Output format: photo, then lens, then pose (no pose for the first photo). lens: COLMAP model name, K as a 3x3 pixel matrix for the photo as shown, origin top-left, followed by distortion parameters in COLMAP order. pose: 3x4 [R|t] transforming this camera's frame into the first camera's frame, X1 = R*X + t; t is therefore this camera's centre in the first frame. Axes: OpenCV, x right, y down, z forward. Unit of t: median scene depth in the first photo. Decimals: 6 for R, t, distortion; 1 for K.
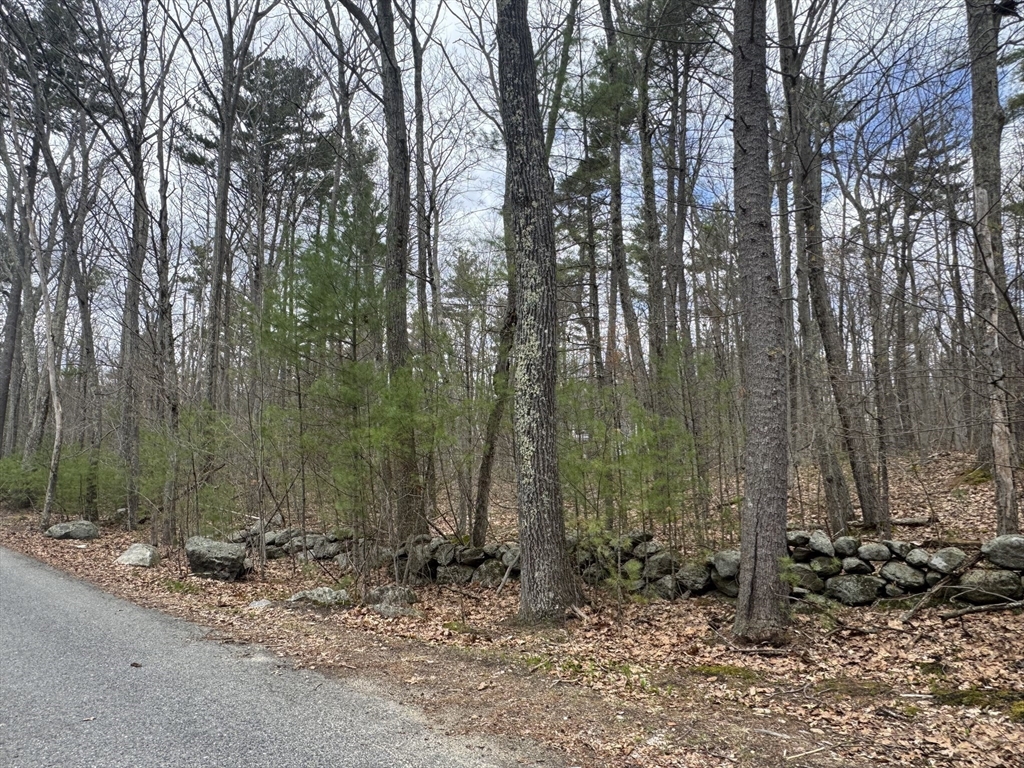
lens RADIAL K [[653.2, 0, 513.6], [0, 653.2, 383.9], [0, 0, 1]] dist [-0.002920, 0.003173]
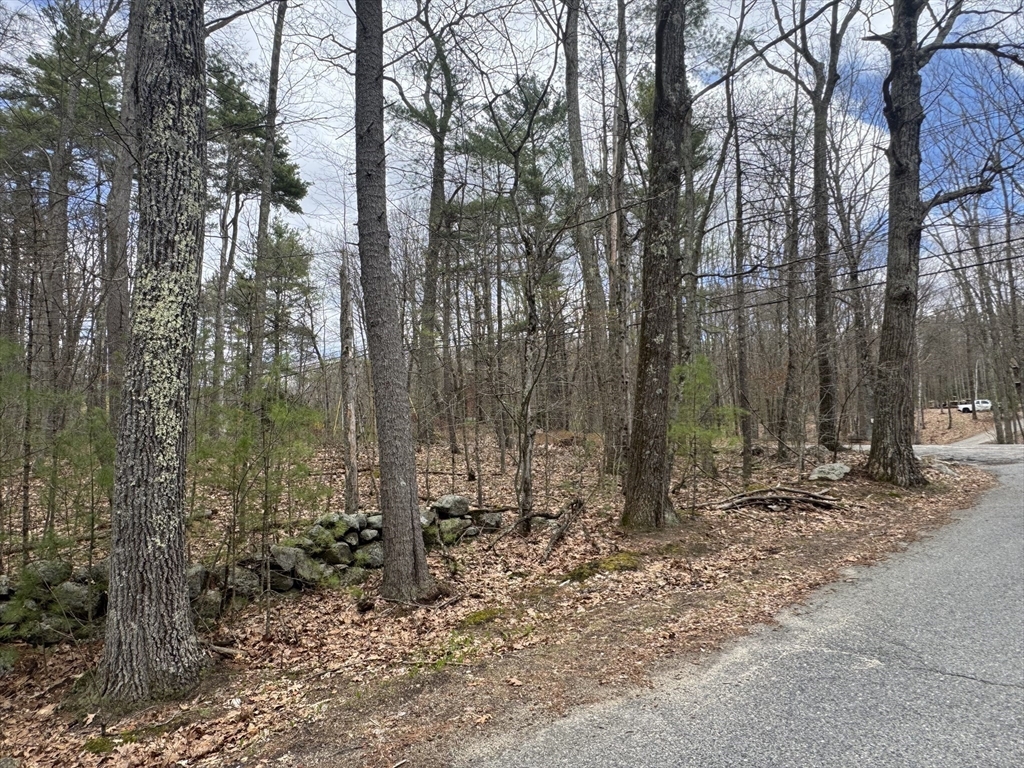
lens RADIAL K [[653.2, 0, 514.2], [0, 653.2, 385.6], [0, 0, 1]] dist [-0.002920, 0.003173]
pose [[0.076177, 0.106058, 0.991438, -0.605488], [-0.076246, 0.992035, -0.100263, 0.094893], [-0.994175, -0.067956, 0.083657, 0.593121]]
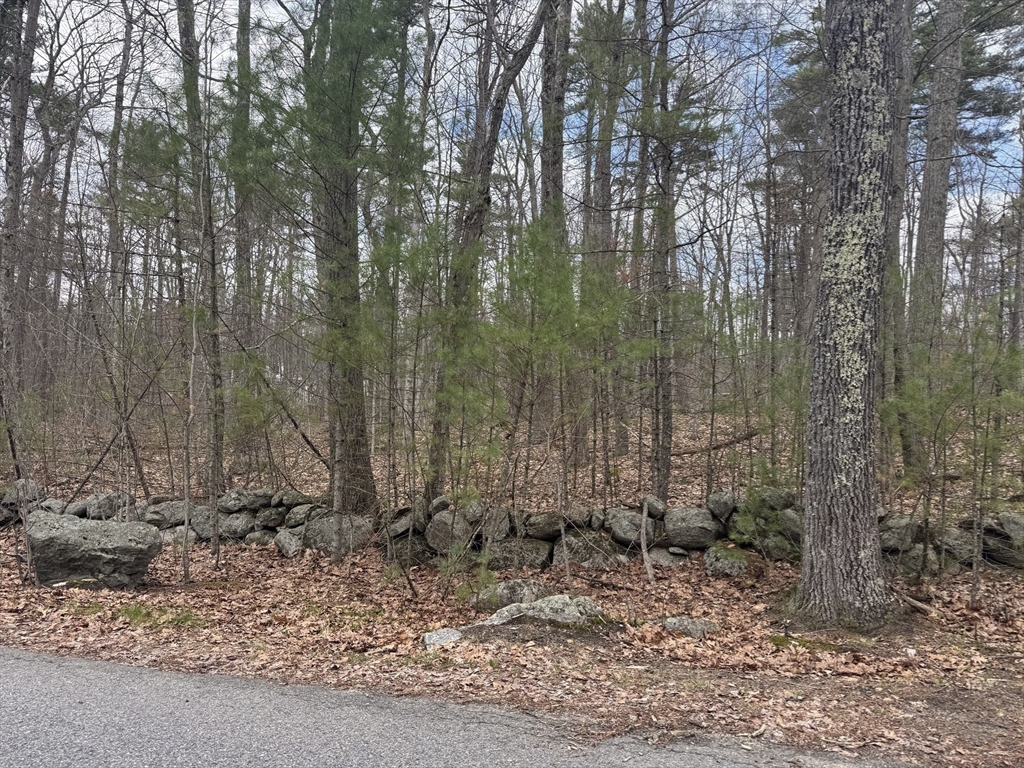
lens RADIAL K [[725.6, 0, 513.2], [0, 725.6, 387.9], [0, 0, 1]] dist [0.009607, -0.003863]
pose [[0.895974, 0.045586, 0.441761, -0.614656], [-0.083505, 0.994268, 0.066764, 0.094961], [-0.436185, -0.096708, 0.894645, 0.477234]]
